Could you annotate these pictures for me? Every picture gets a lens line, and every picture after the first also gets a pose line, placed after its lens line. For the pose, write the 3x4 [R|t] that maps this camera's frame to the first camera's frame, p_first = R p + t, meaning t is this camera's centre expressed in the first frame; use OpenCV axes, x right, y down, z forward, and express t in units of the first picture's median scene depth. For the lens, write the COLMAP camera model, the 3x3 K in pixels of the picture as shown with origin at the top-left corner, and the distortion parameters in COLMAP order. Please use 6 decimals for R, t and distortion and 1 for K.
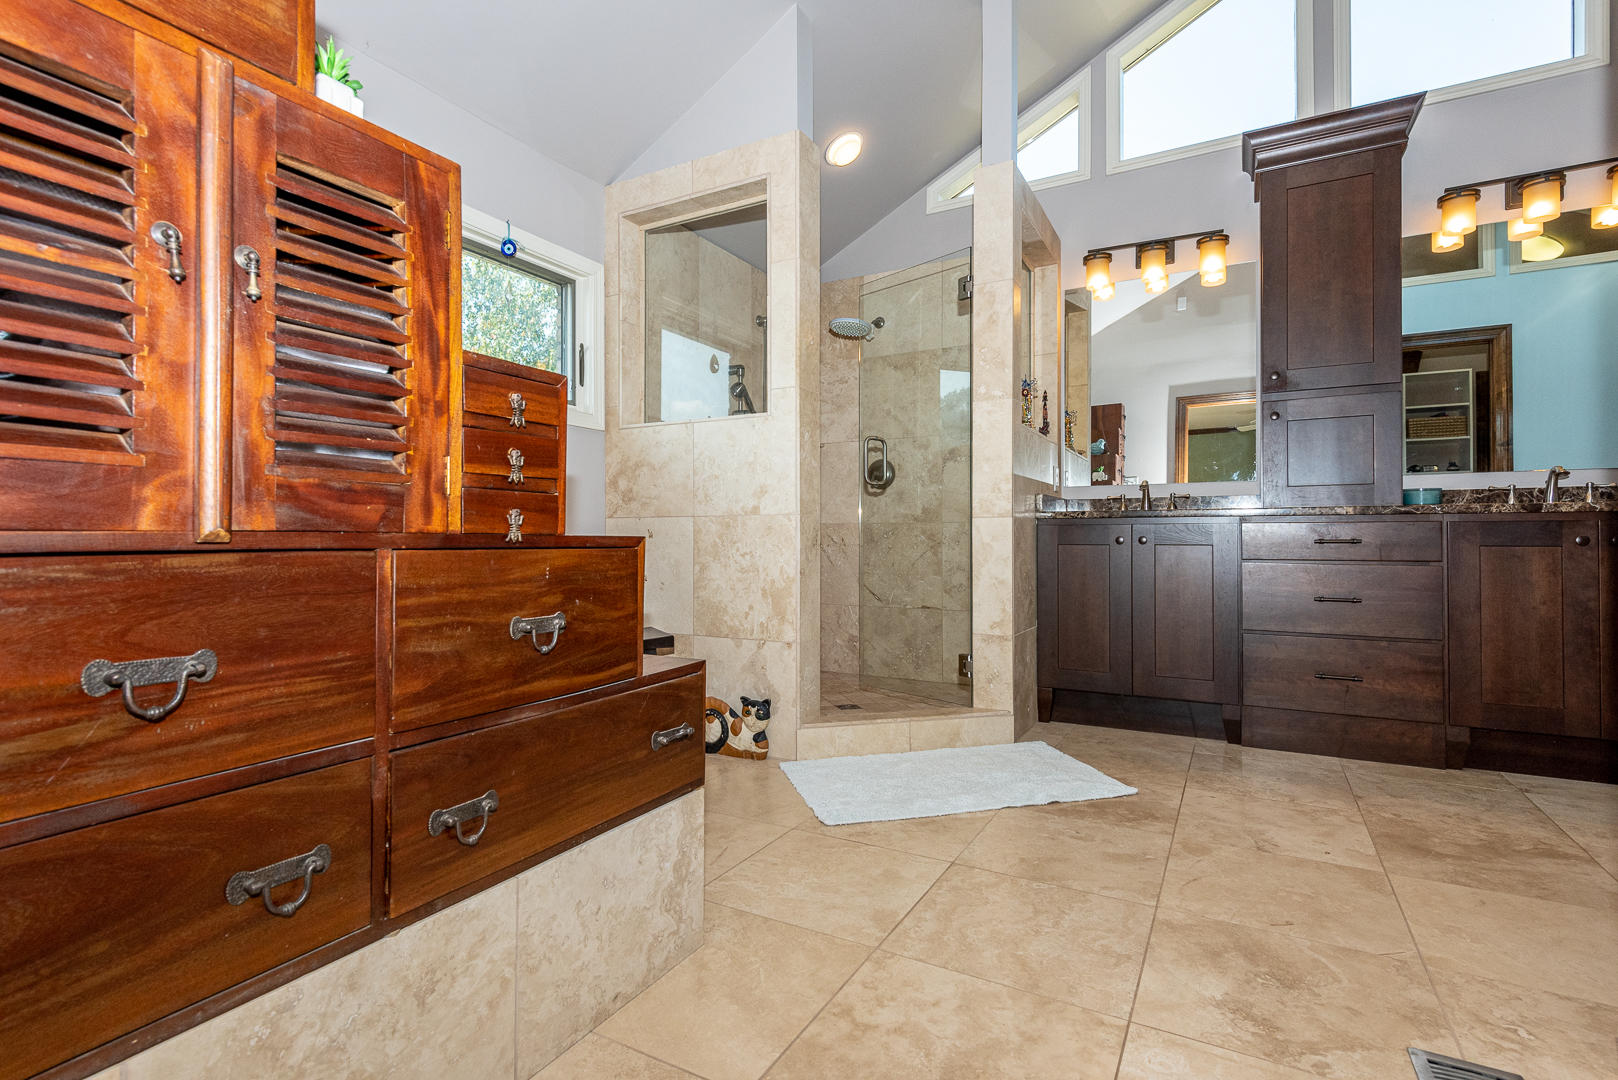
lens RADIAL K [[761.2, 0, 813.6], [0, 761.2, 535.1], [0, 0, 1]] dist [0.005437, 0.000222]
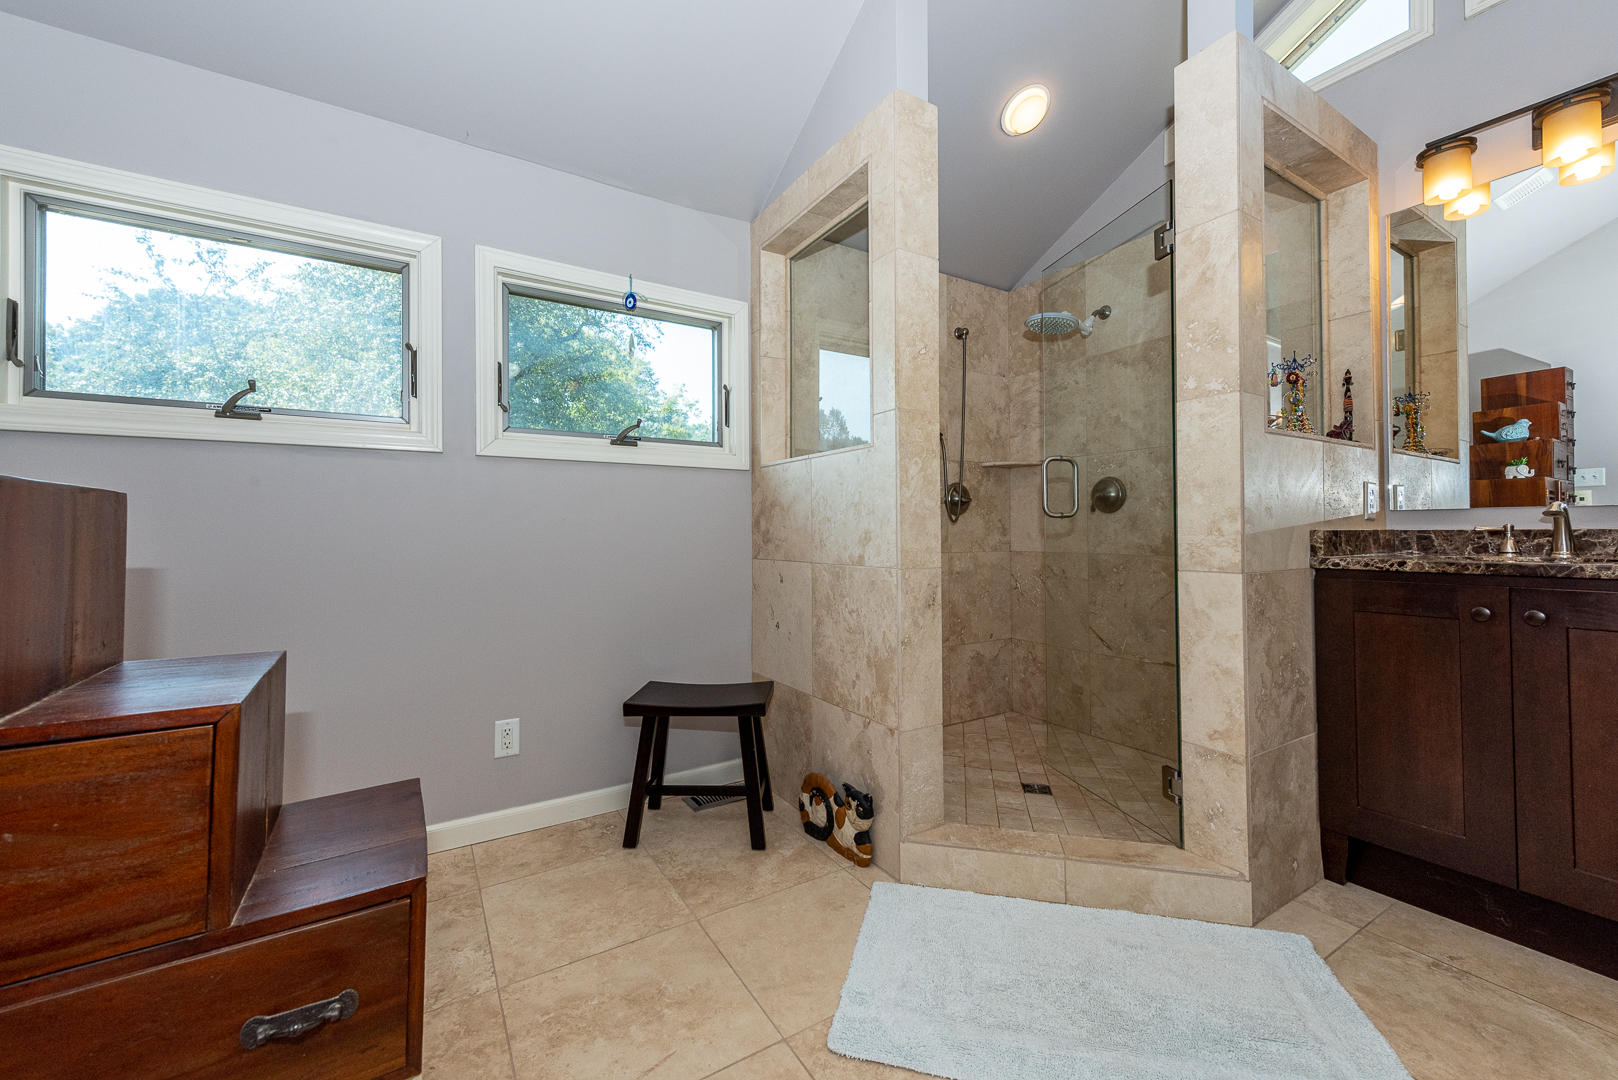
lens RADIAL K [[633.1, 0, 815.9], [0, 633.1, 519.7], [0, 0, 1]] dist [0.008472, -0.001891]
pose [[0.872807, -0.011639, -0.487927, 0.211345], [0.005327, 0.999883, -0.014323, -0.064897], [0.488036, 0.009902, 0.872767, 0.353467]]
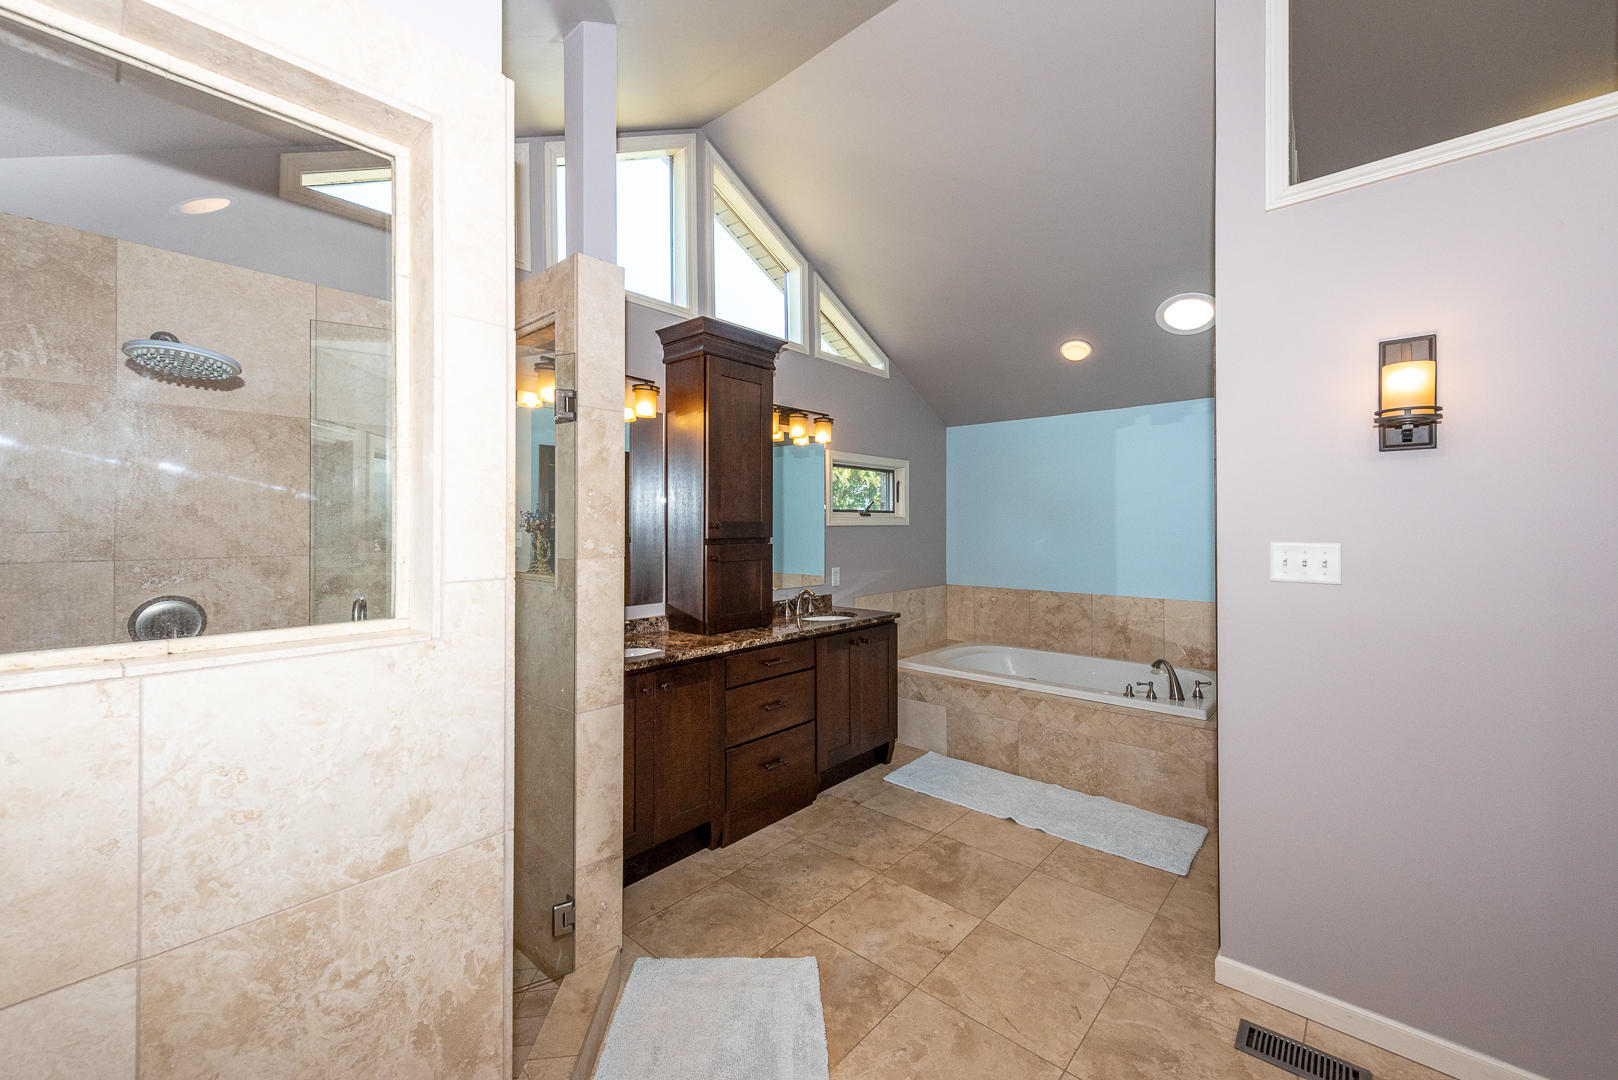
lens RADIAL K [[633.1, 0, 810.8], [0, 633.1, 525.1], [0, 0, 1]] dist [0.008472, -0.001891]
pose [[0.229058, 0.009413, 0.973367, -0.362045], [-0.000310, 0.999954, -0.009597, -0.211246], [-0.973413, 0.001897, 0.229050, 0.657219]]
